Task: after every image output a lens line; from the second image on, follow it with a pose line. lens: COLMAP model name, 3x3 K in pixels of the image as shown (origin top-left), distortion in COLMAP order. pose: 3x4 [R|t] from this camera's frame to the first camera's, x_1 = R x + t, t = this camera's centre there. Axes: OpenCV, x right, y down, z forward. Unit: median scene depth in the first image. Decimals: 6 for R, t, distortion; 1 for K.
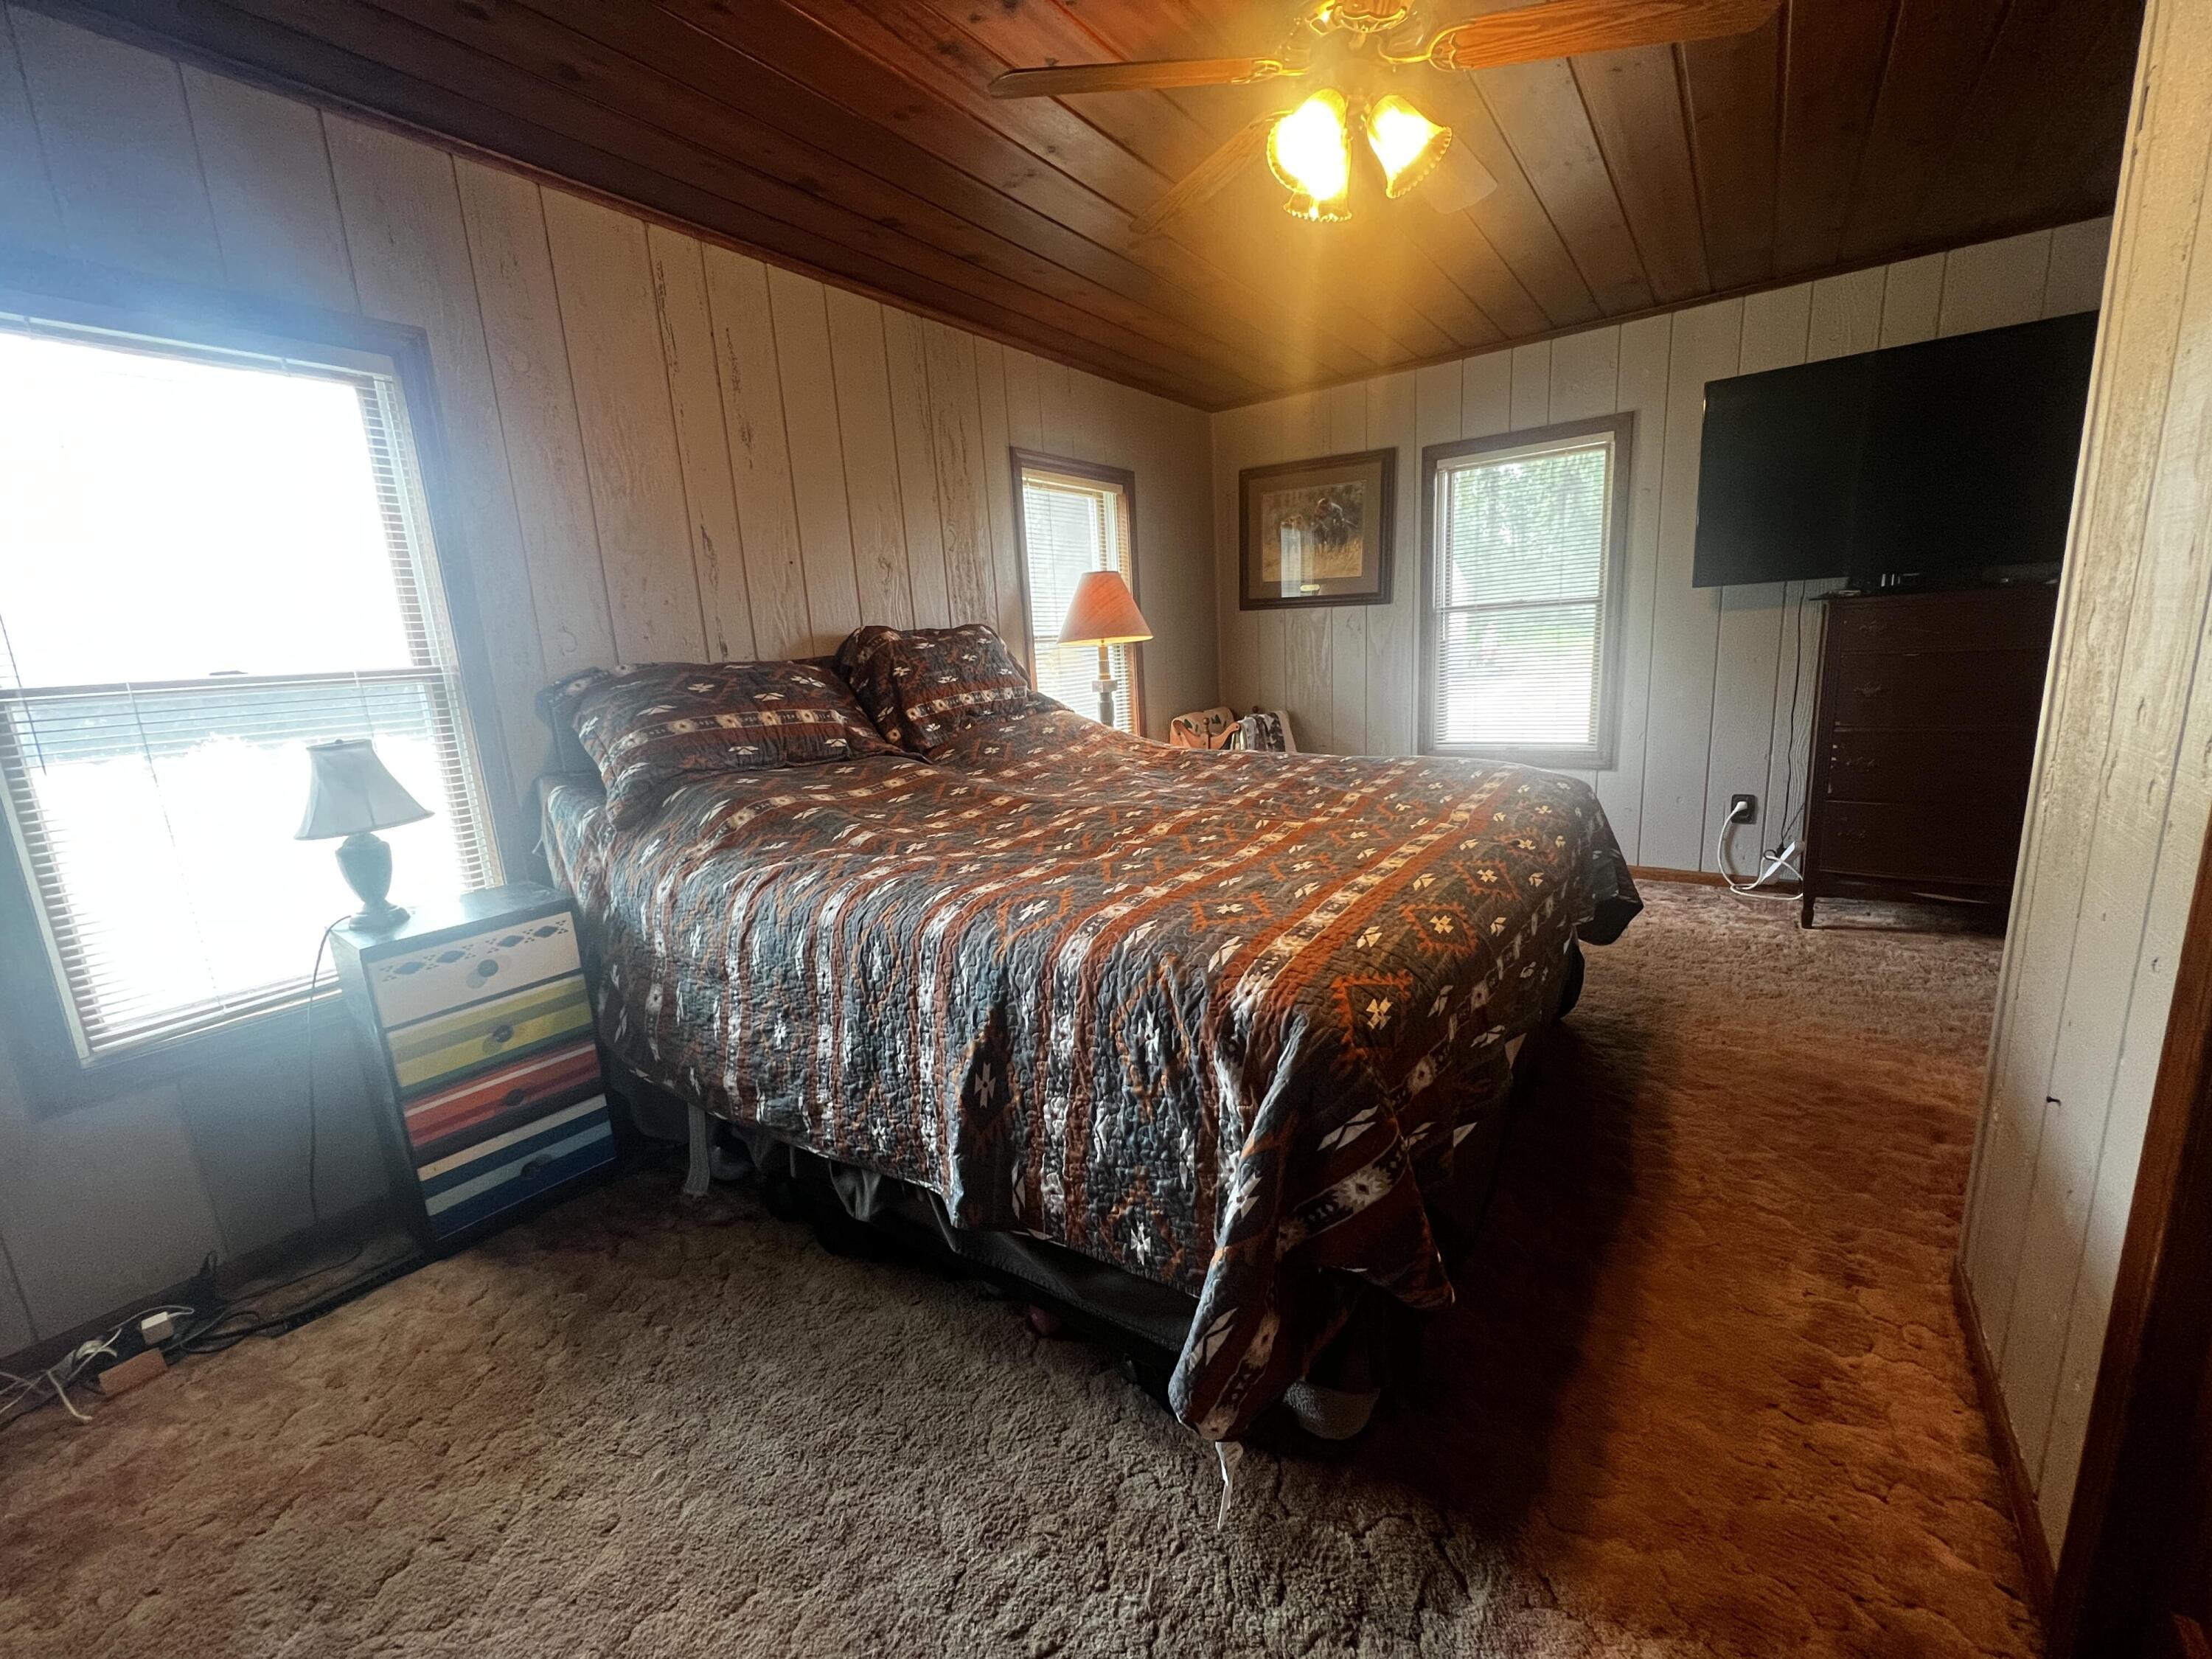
lens RADIAL K [[889.5, 0, 1106.8], [0, 889.5, 827.2], [0, 0, 1]] dist [-0.001820, 0.000294]
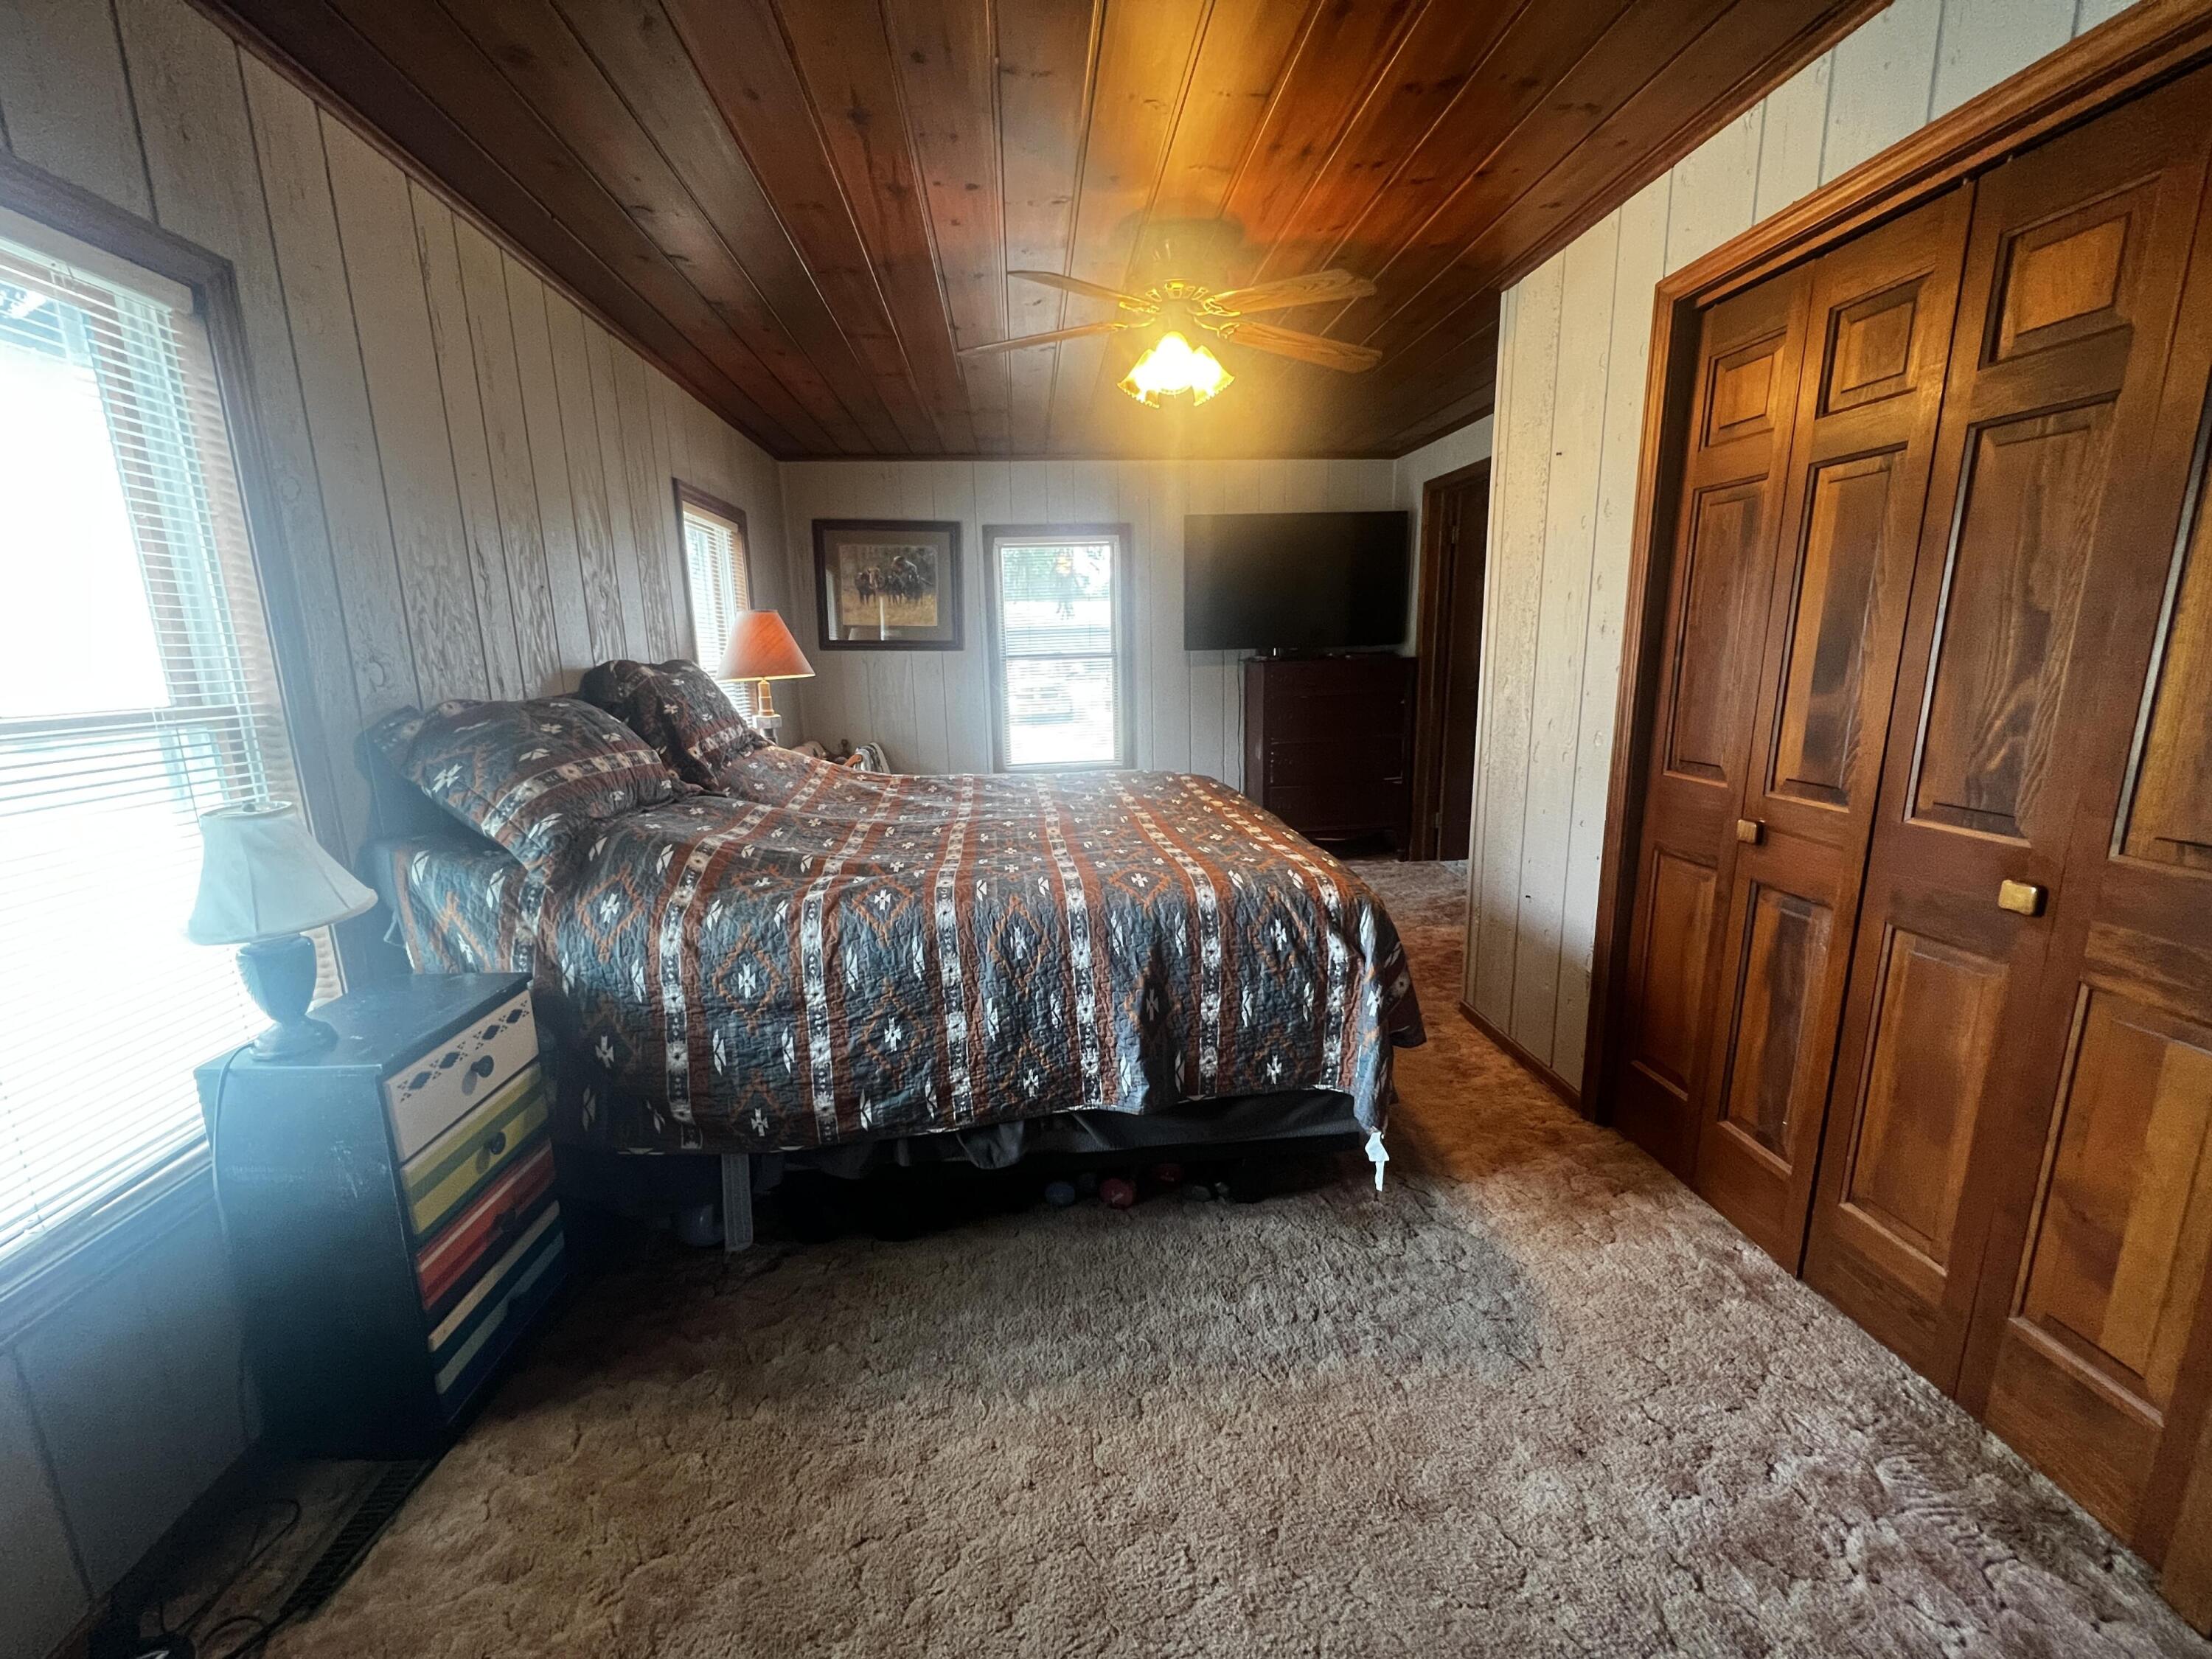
lens RADIAL K [[889.5, 0, 1102.1], [0, 889.5, 830.2], [0, 0, 1]] dist [-0.001820, 0.000294]
pose [[0.755075, -0.092629, 0.649063, -0.960021], [0.114810, 0.993354, 0.008202, -0.002146], [-0.645508, 0.068326, 0.760691, -0.026312]]
